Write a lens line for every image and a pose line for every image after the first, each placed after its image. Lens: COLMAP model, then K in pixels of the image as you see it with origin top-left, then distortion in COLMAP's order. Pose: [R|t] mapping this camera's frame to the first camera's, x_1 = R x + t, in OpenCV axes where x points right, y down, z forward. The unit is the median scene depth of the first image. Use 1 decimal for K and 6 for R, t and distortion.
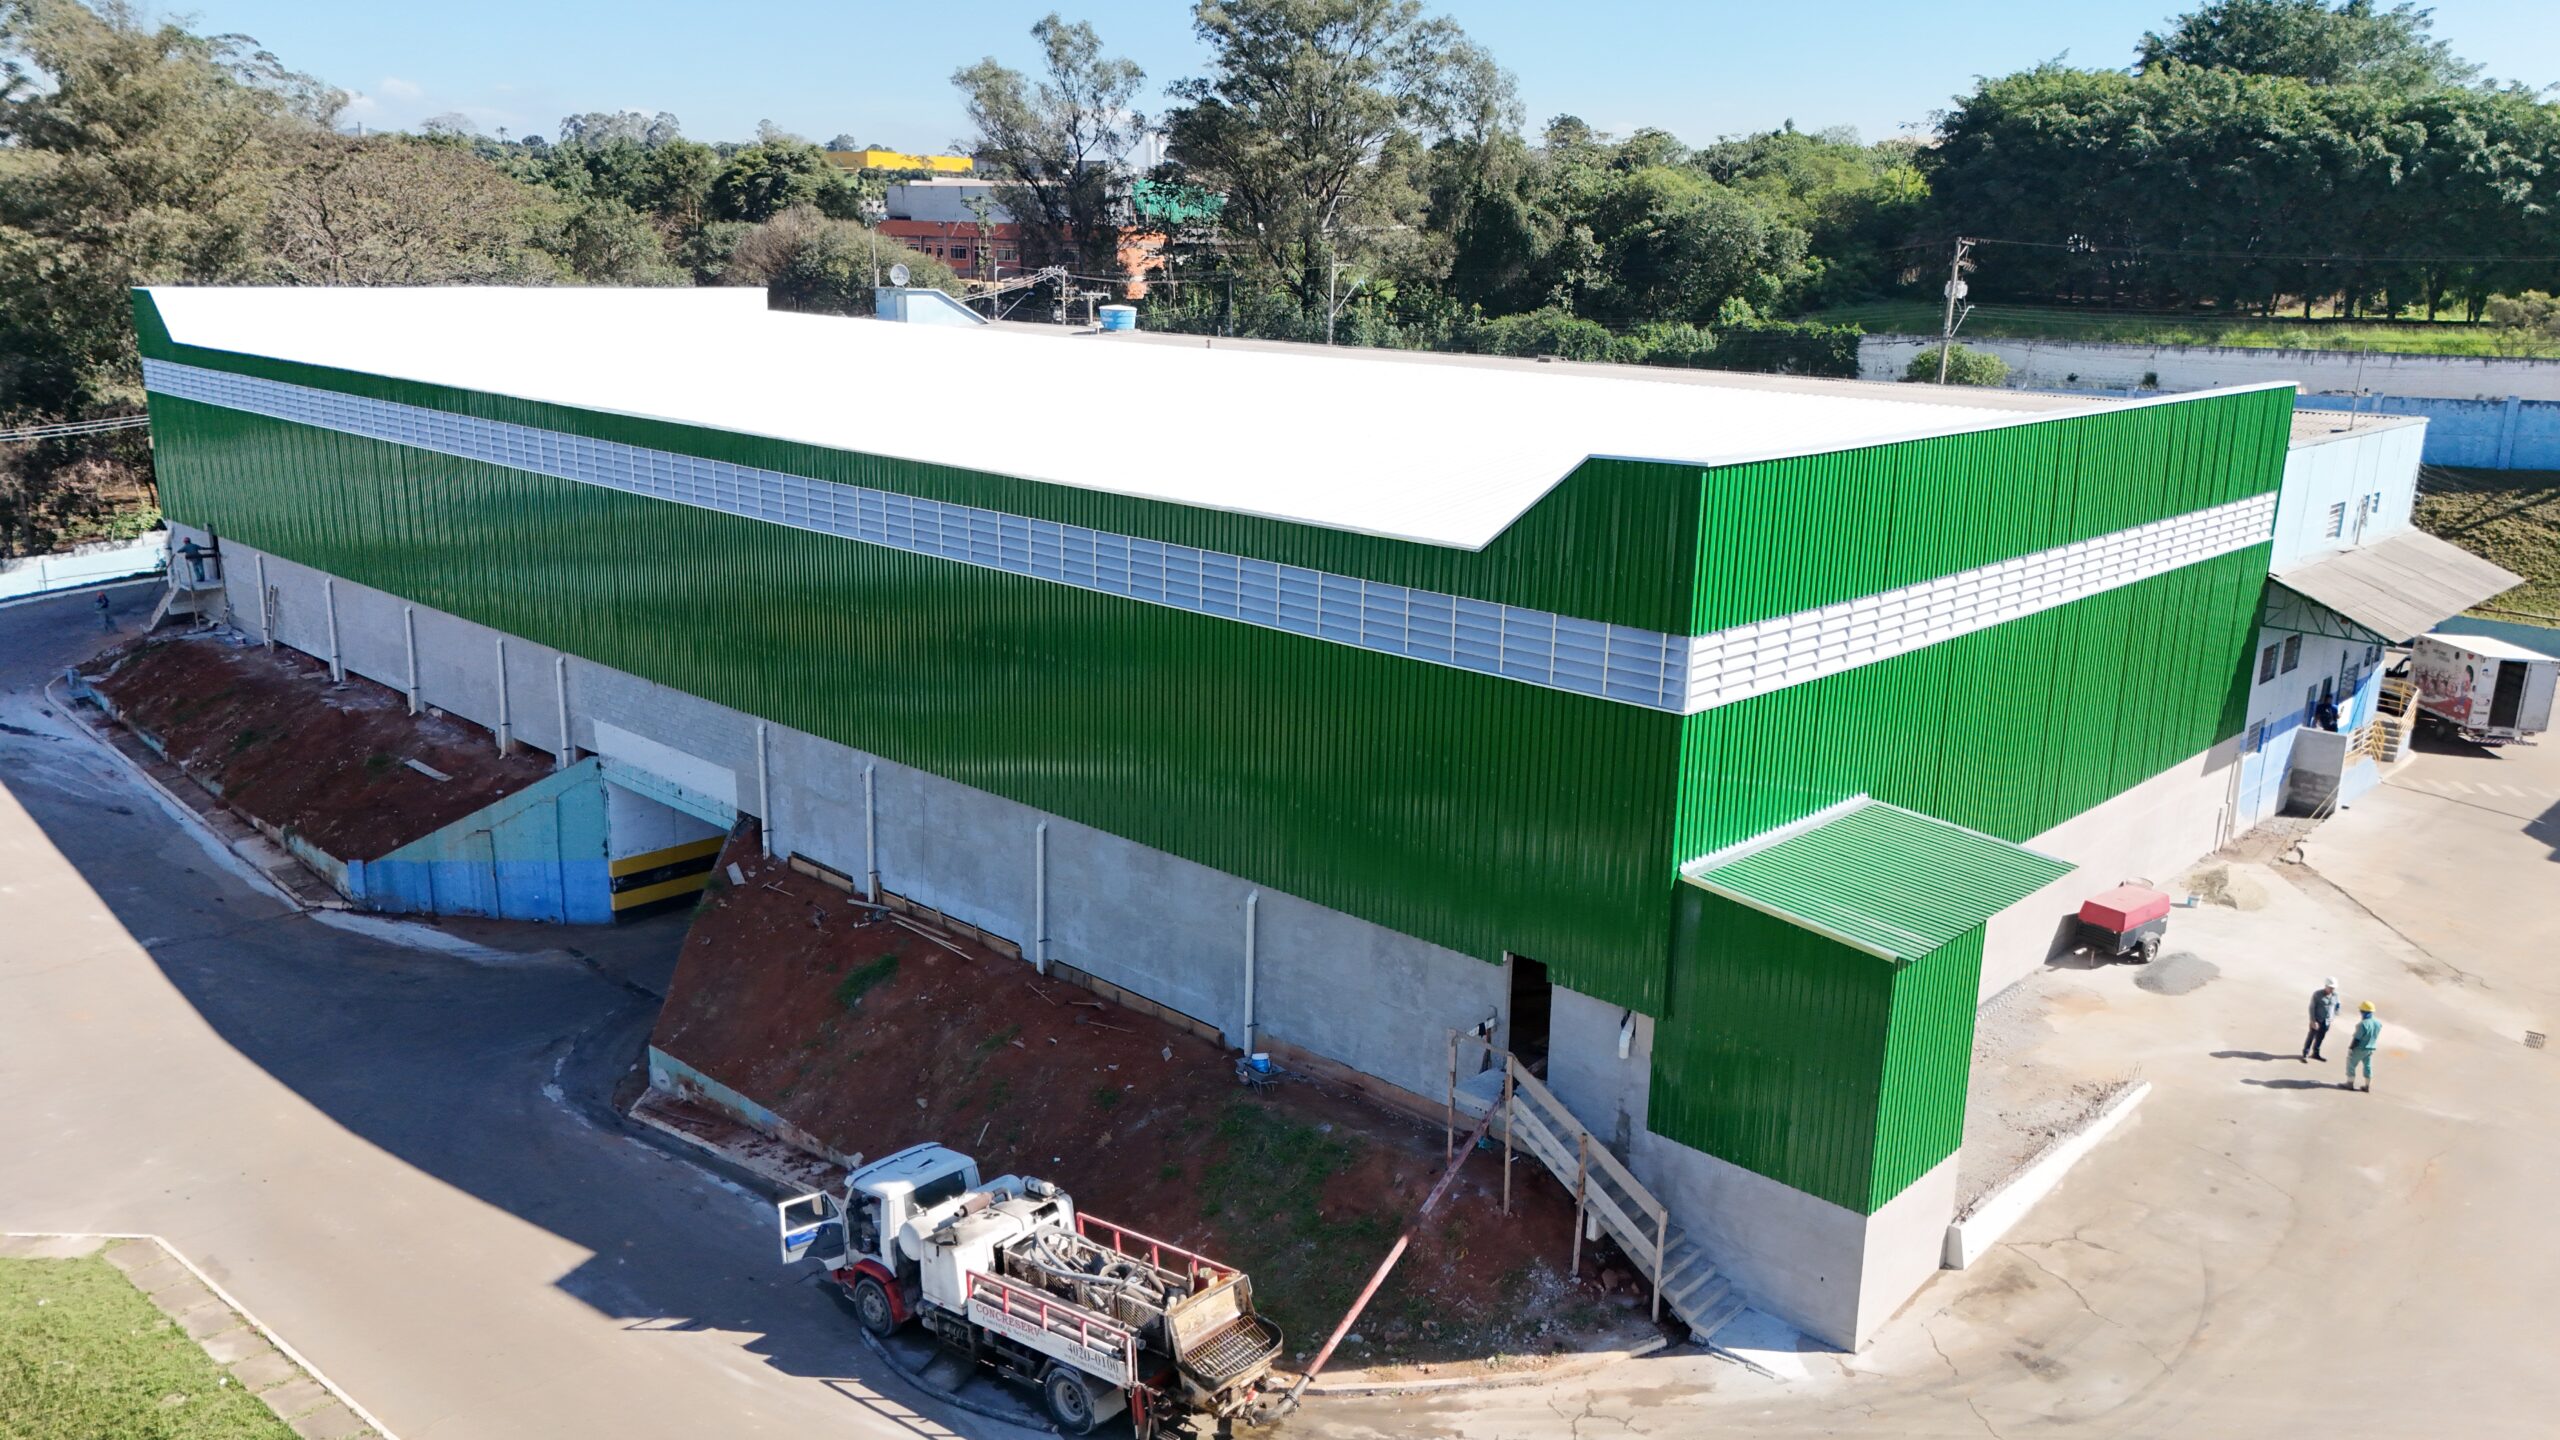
lens RADIAL K [[1888.6, 0, 1280.0], [0, 1888.6, 720.0], [0, 0, 1]] dist [0.069813, -0.065319]
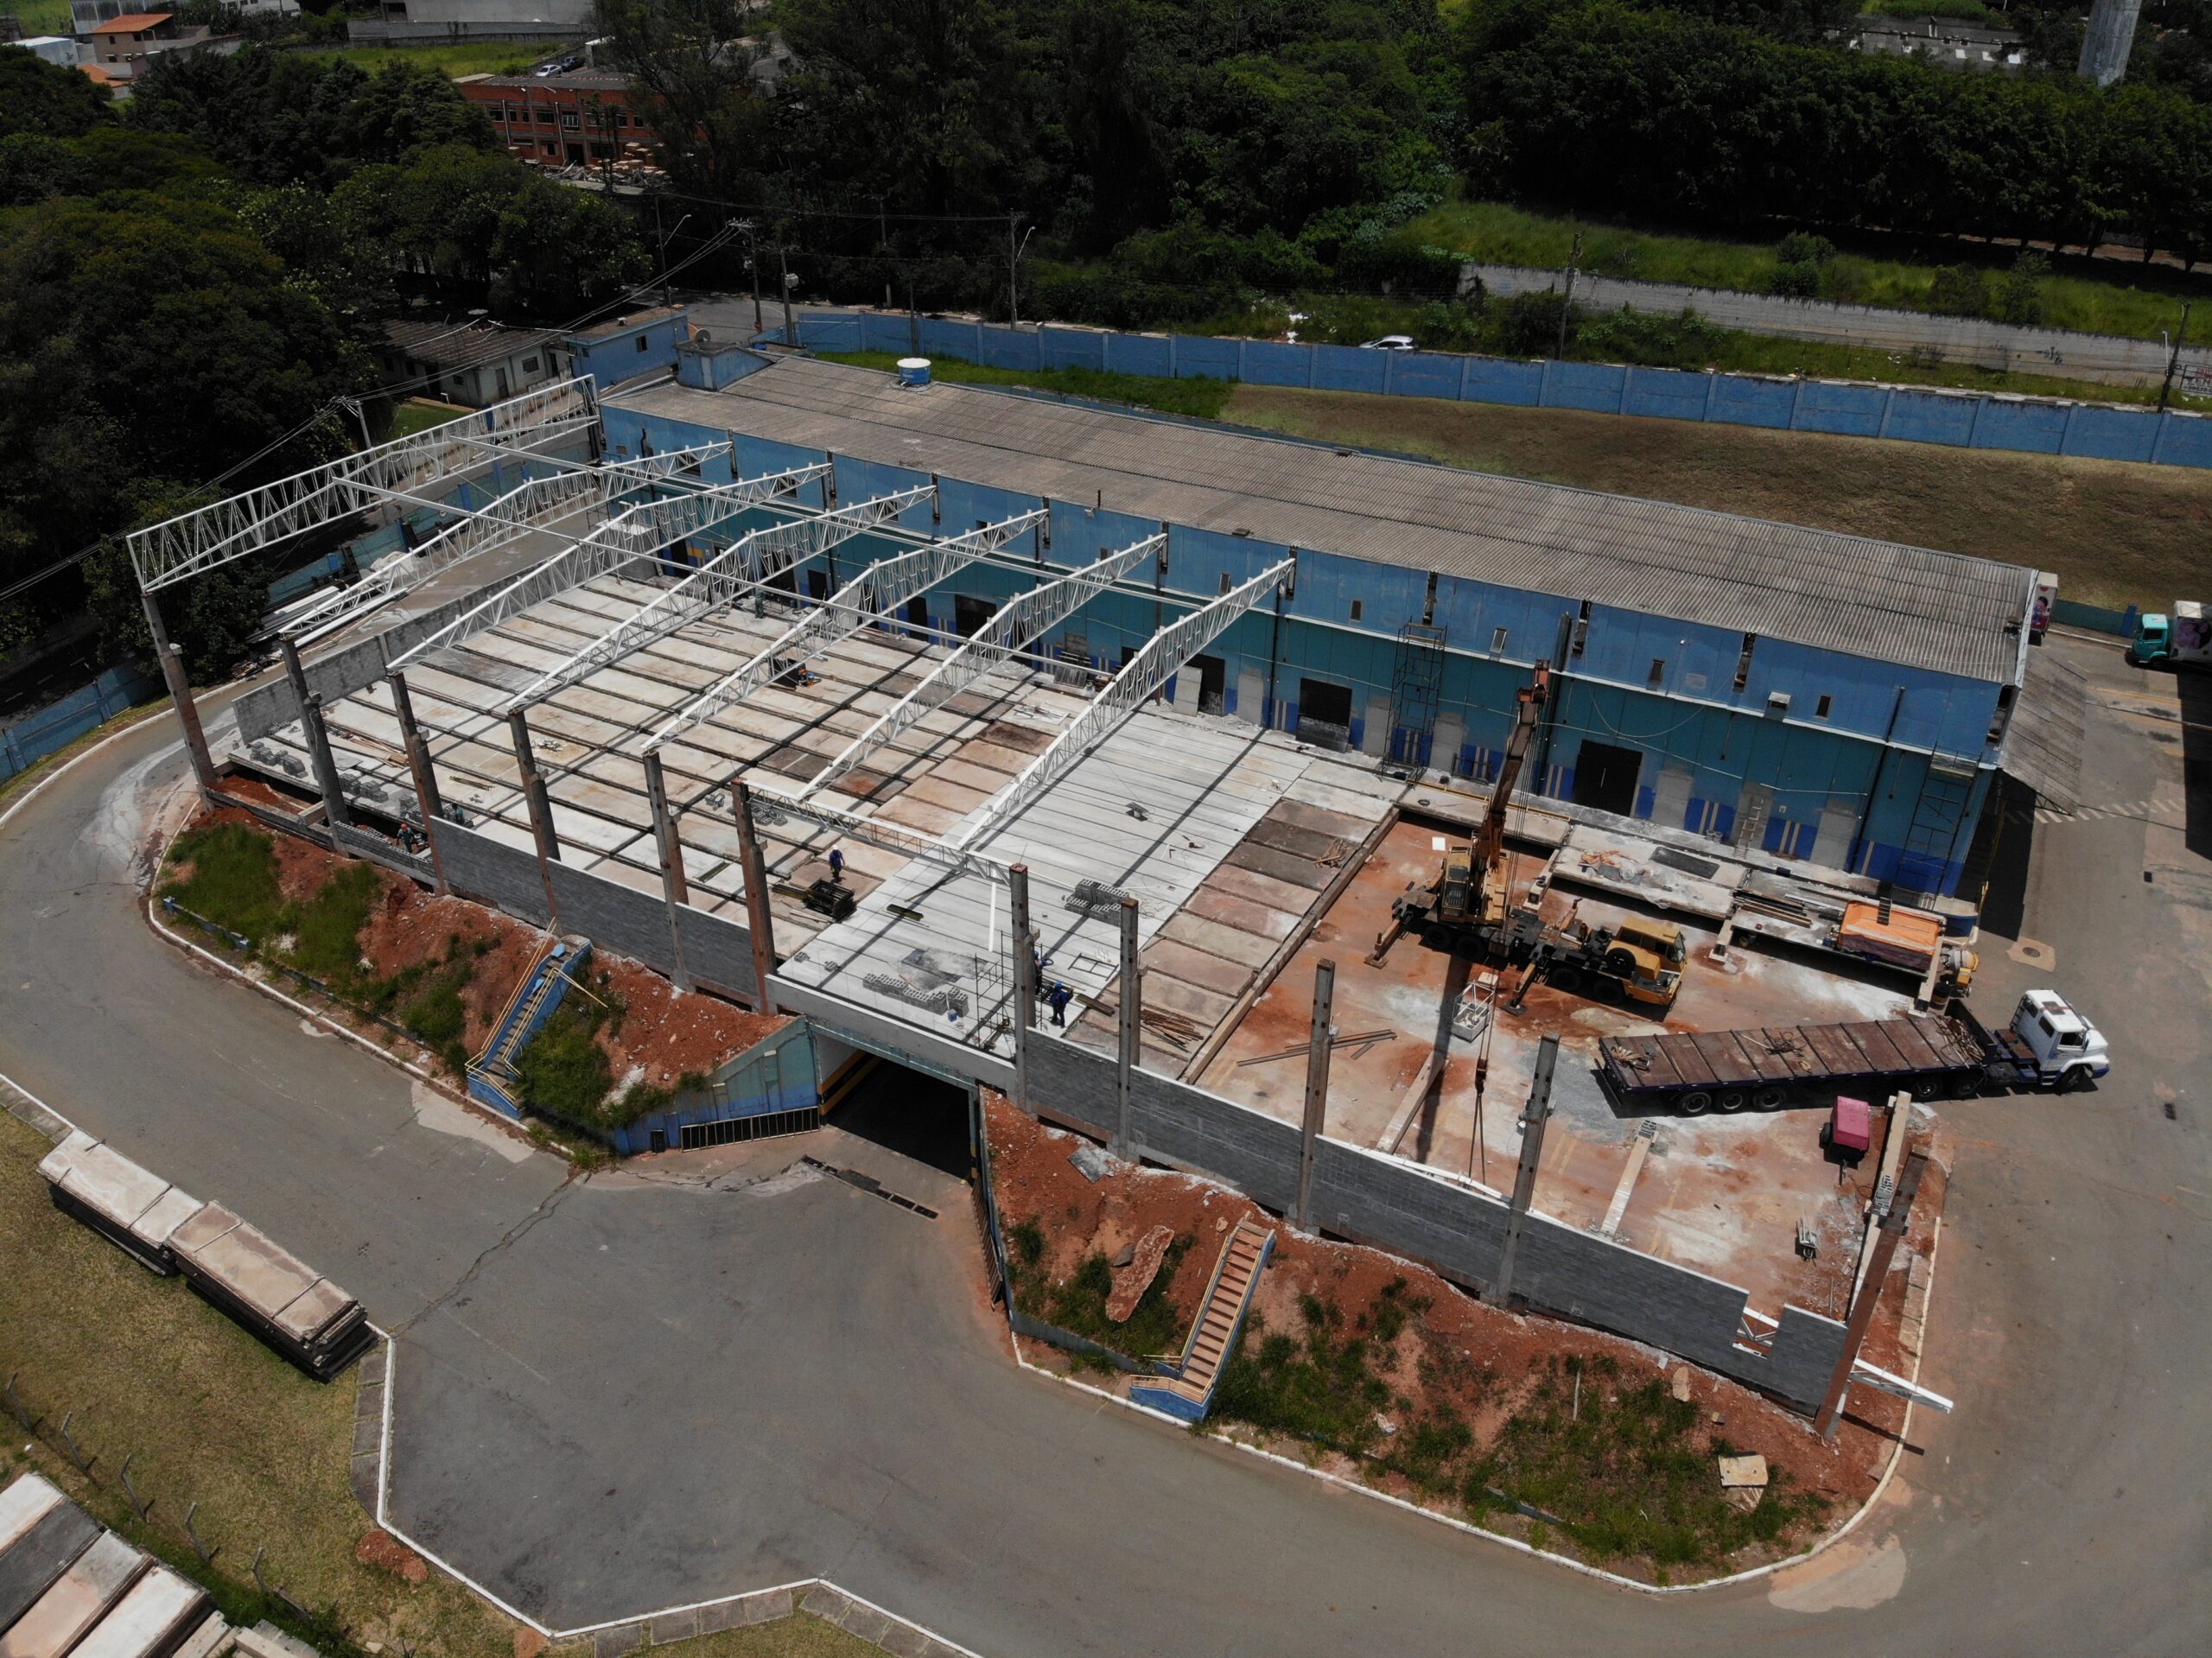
lens RADIAL K [[1628.6, 0, 1098.1], [0, 1628.6, 816.6], [0, 0, 1]] dist [0.064790, -0.195614]
pose [[0.969586, -0.140734, 0.200243, -0.373992], [0.077109, 0.952130, 0.295807, -0.420687], [-0.232287, -0.271370, 0.934024, -0.021993]]
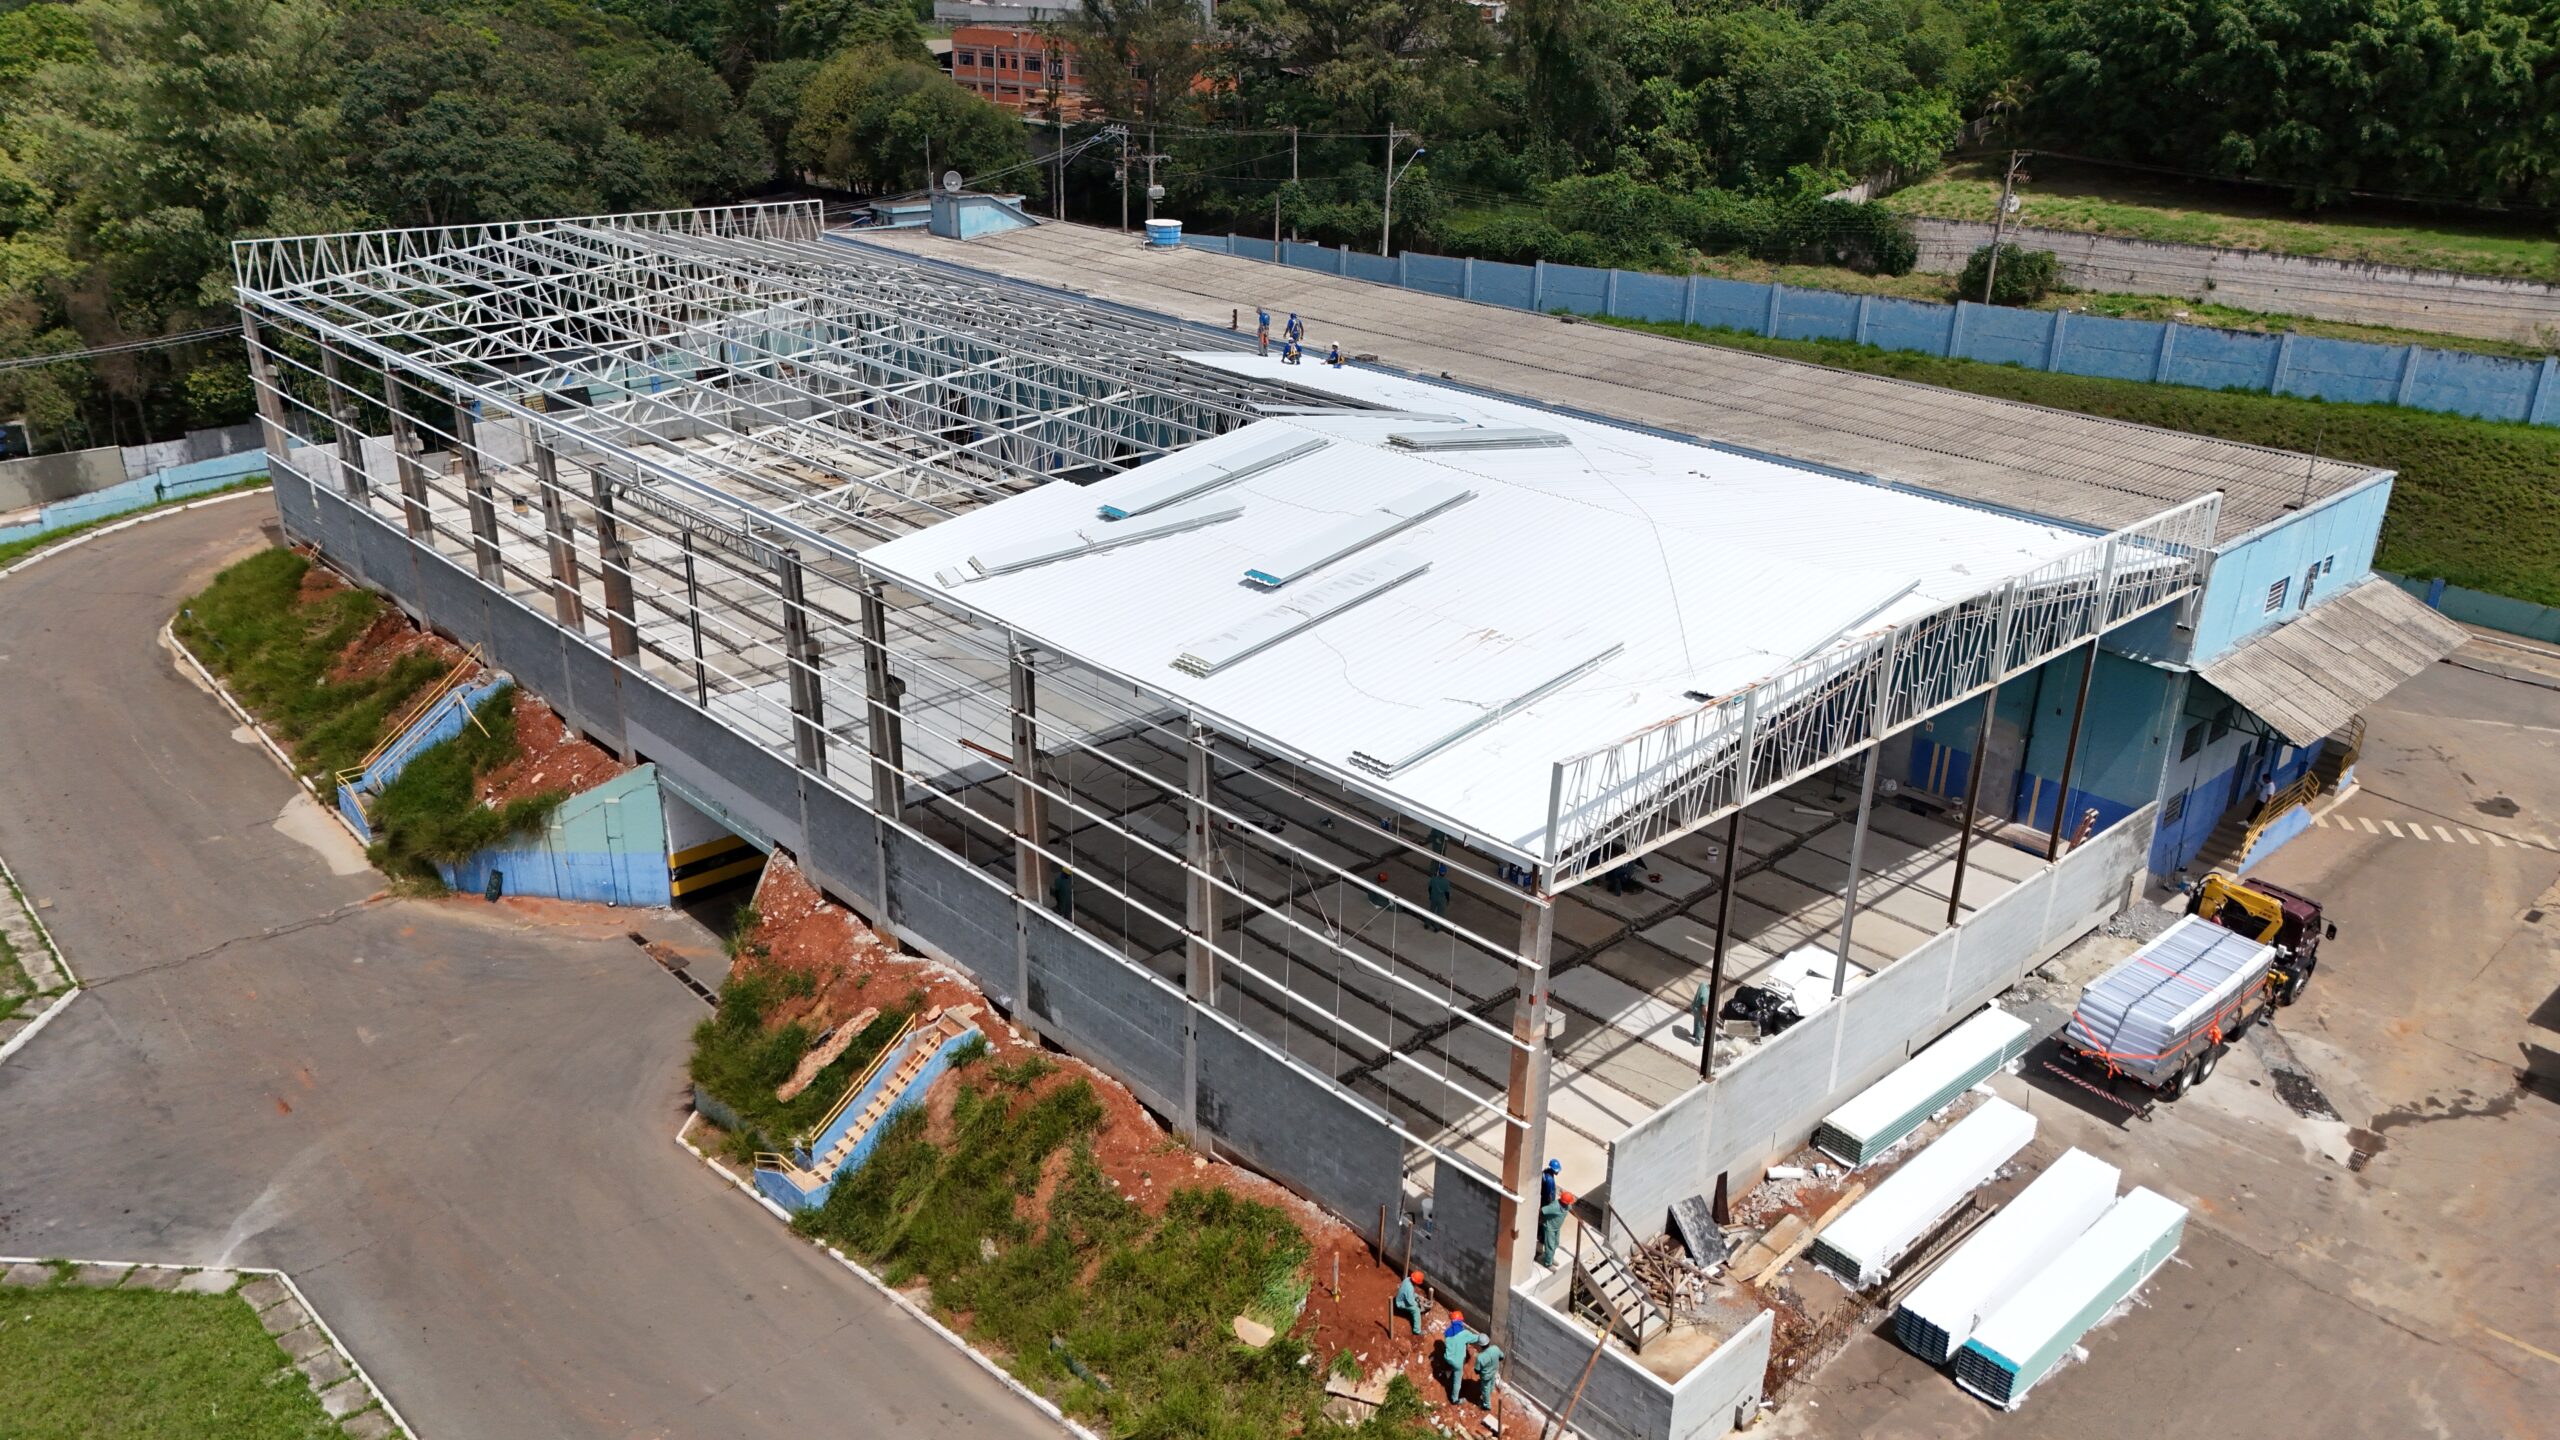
lens RADIAL K [[1888.6, 0, 1280.0], [0, 1888.6, 720.0], [0, 0, 1]] dist [0.069813, -0.065319]
pose [[0.998457, 0.024282, -0.049931, 0.059650], [-0.017067, 0.989985, 0.140140, -0.169855], [0.052834, -0.139072, 0.988872, -0.069368]]
